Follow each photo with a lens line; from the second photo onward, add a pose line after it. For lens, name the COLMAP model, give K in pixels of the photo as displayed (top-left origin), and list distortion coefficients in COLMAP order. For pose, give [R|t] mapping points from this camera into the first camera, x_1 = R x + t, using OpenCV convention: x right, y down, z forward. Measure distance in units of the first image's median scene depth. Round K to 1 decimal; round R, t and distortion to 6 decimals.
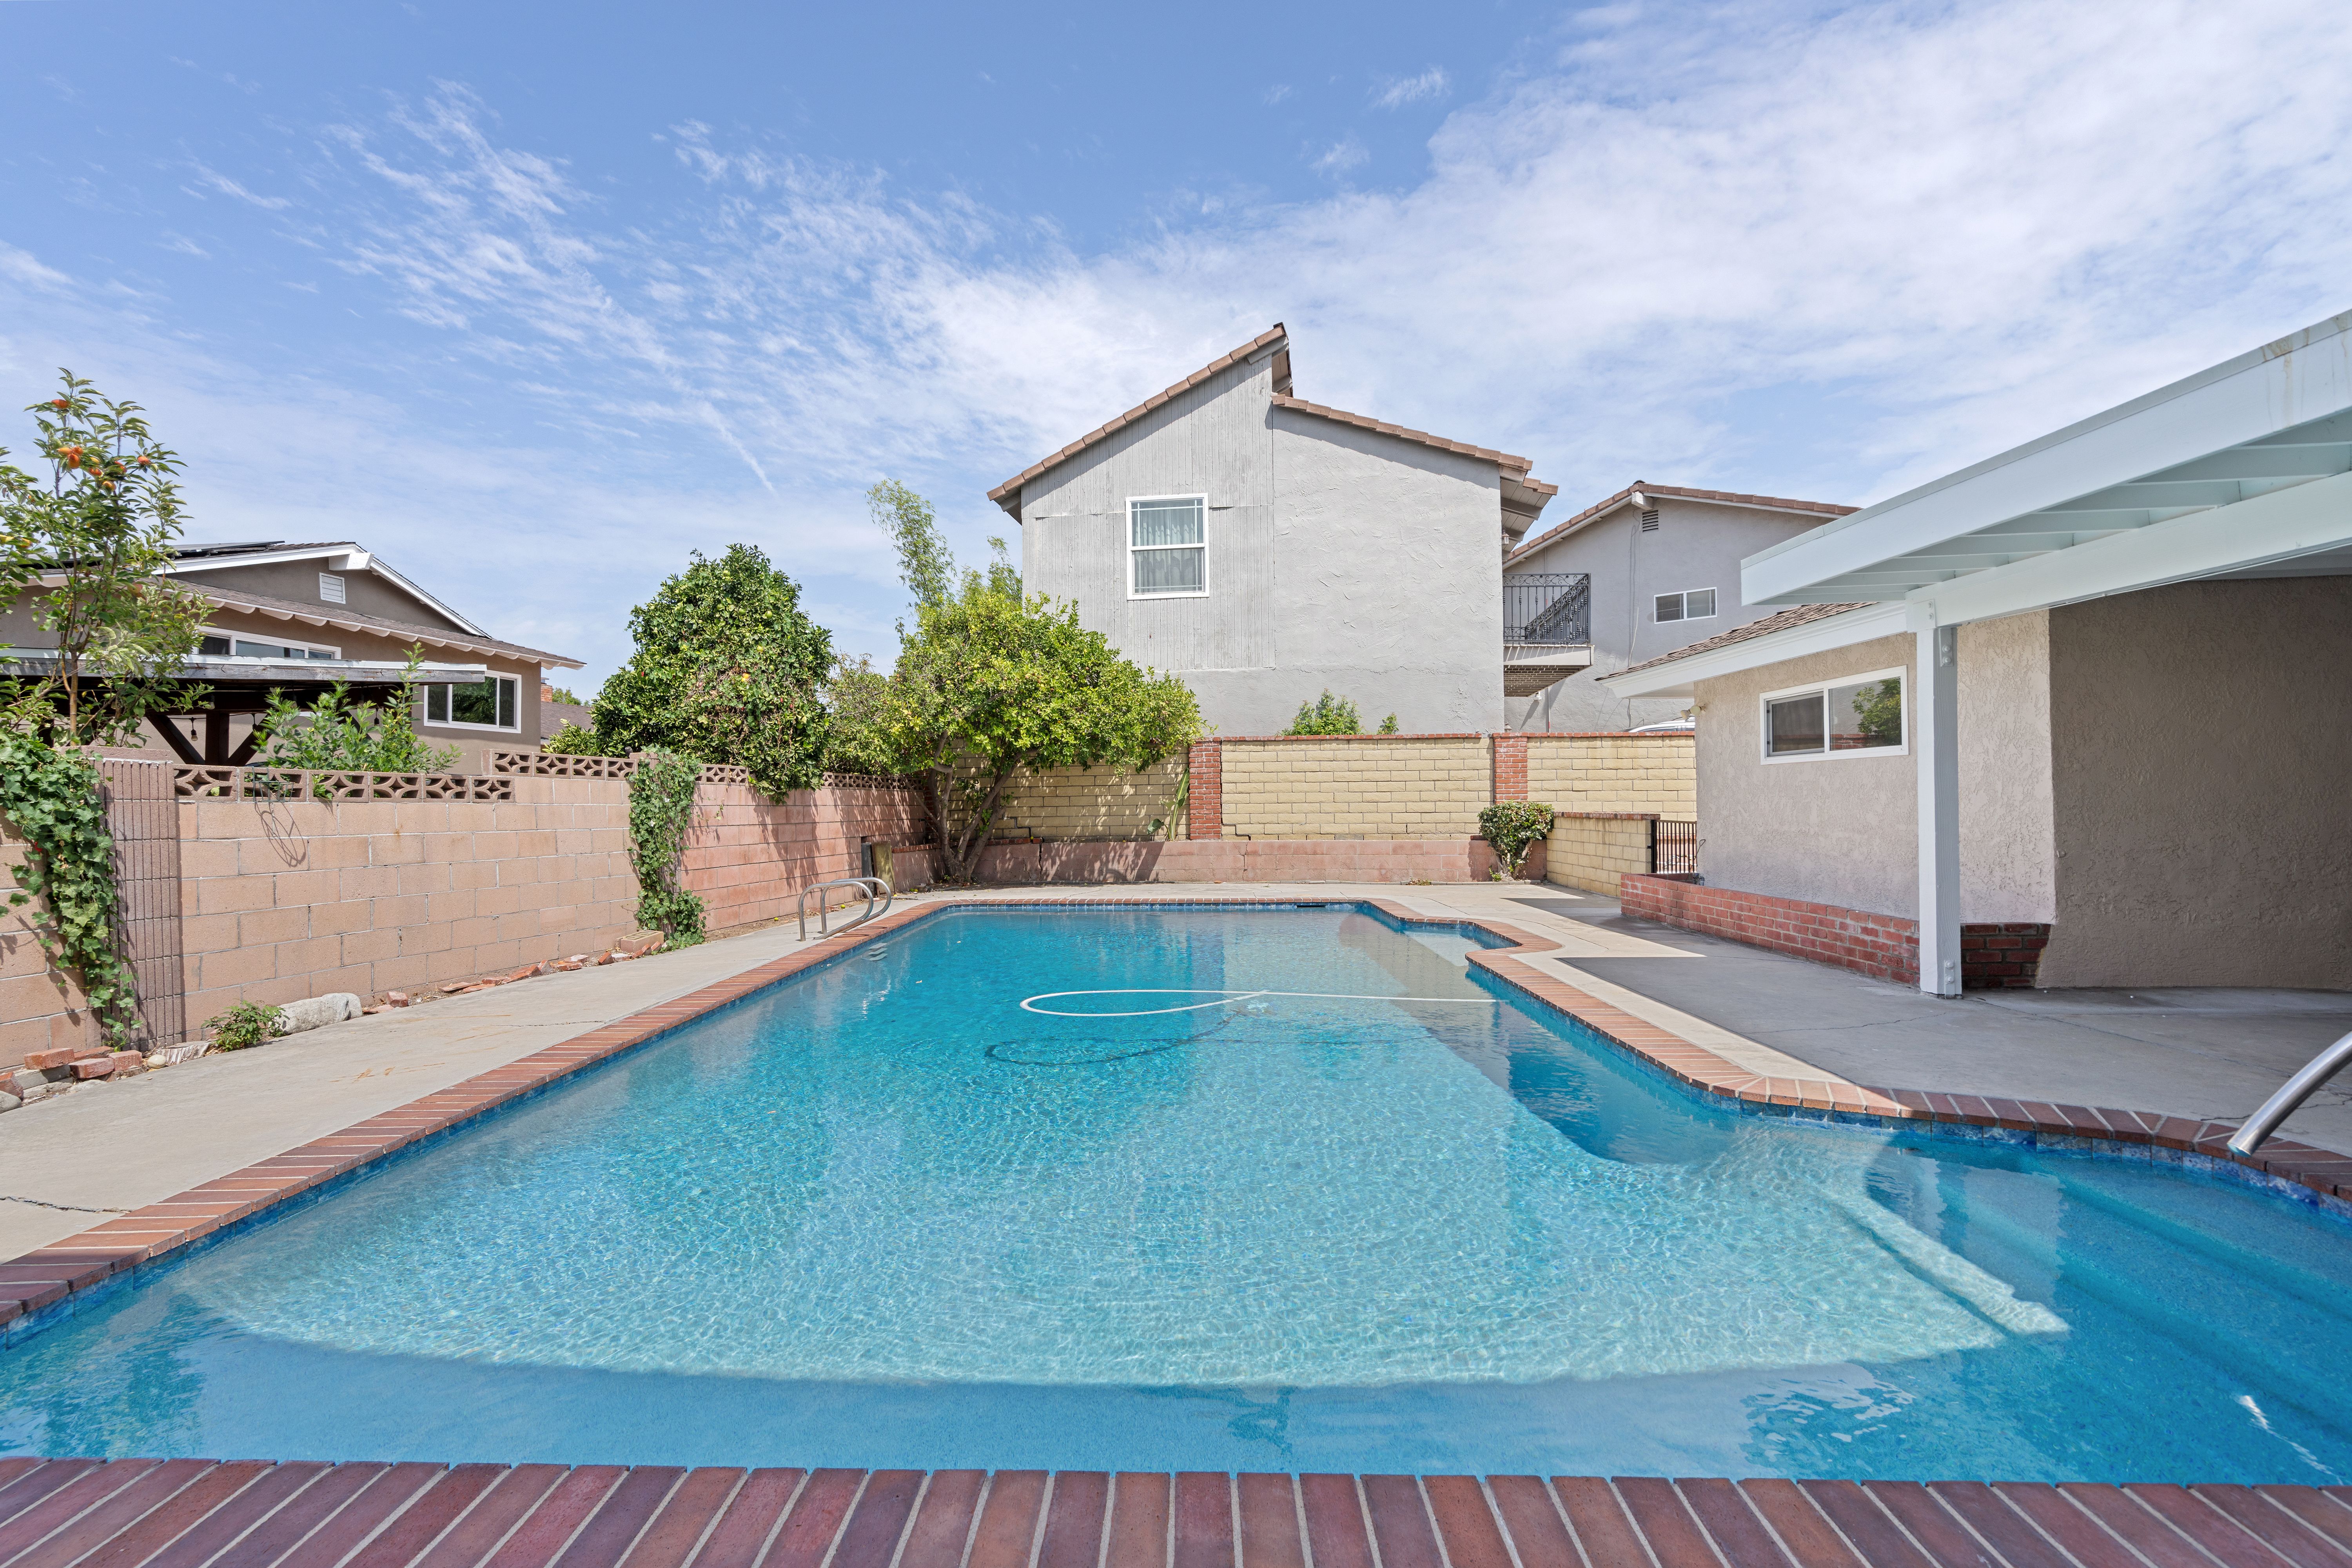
lens RADIAL K [[1065.4, 0, 1184.3], [0, 1065.4, 791.1], [0, 0, 1]] dist [0.006009, 0.001526]
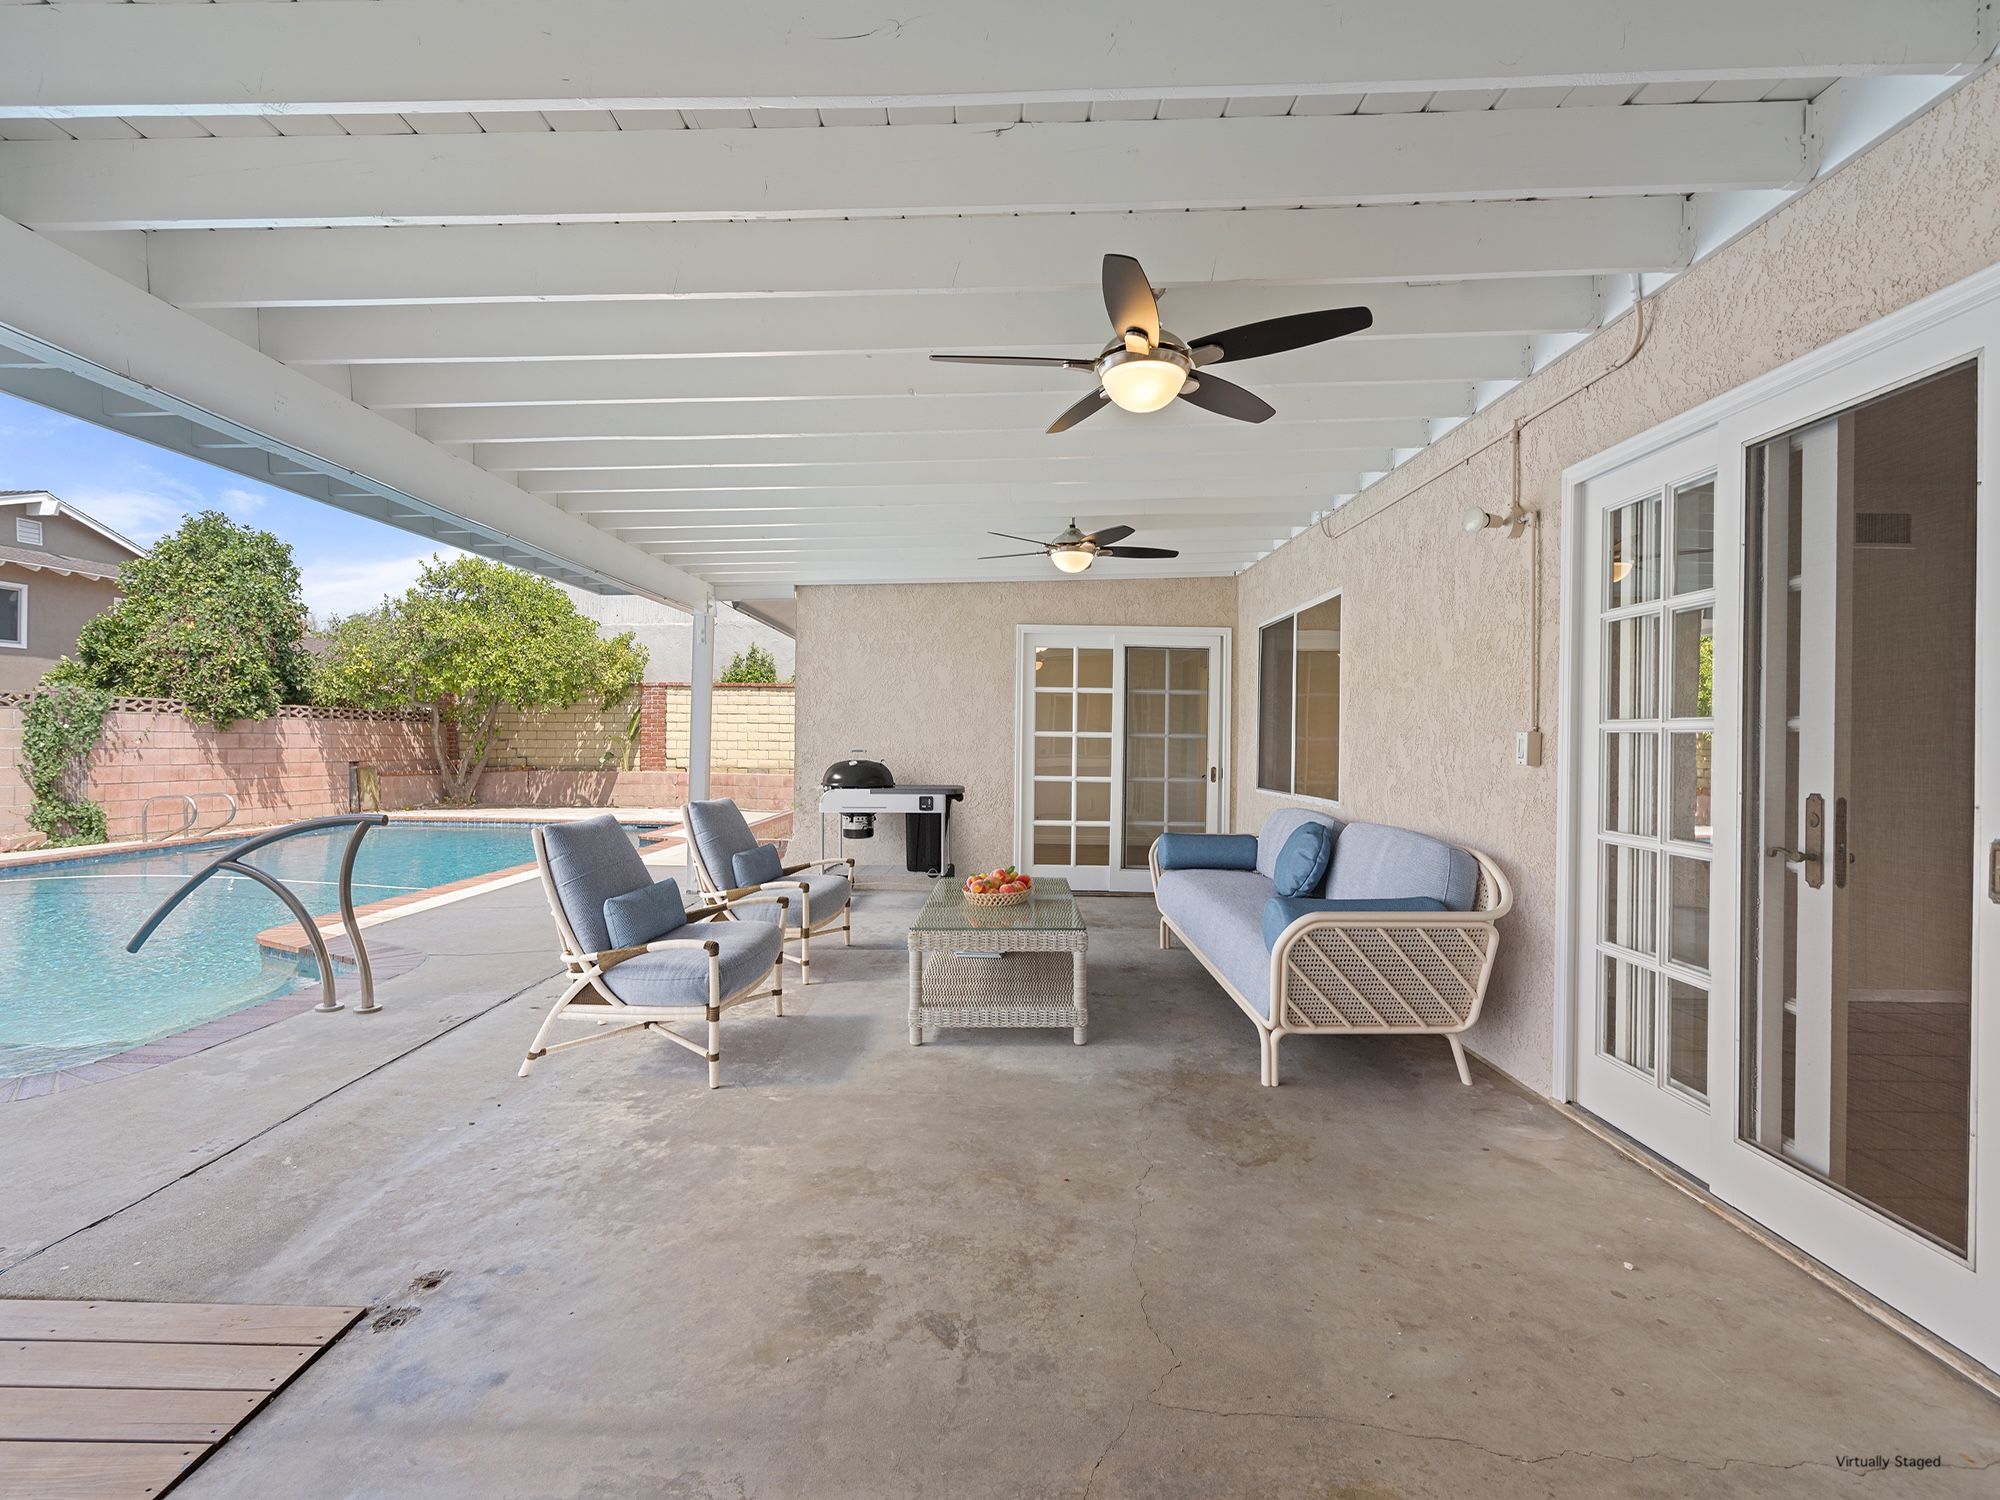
lens RADIAL K [[1027.8, 0, 989.9], [0, 1027.8, 746.0], [0, 0, 1]] dist [-0.003209, -0.000154]
pose [[0.999711, 0.022065, -0.009535, 0.415431], [-0.021921, 0.999647, 0.015029, -0.006643], [0.009863, -0.014816, 0.999842, -0.116804]]
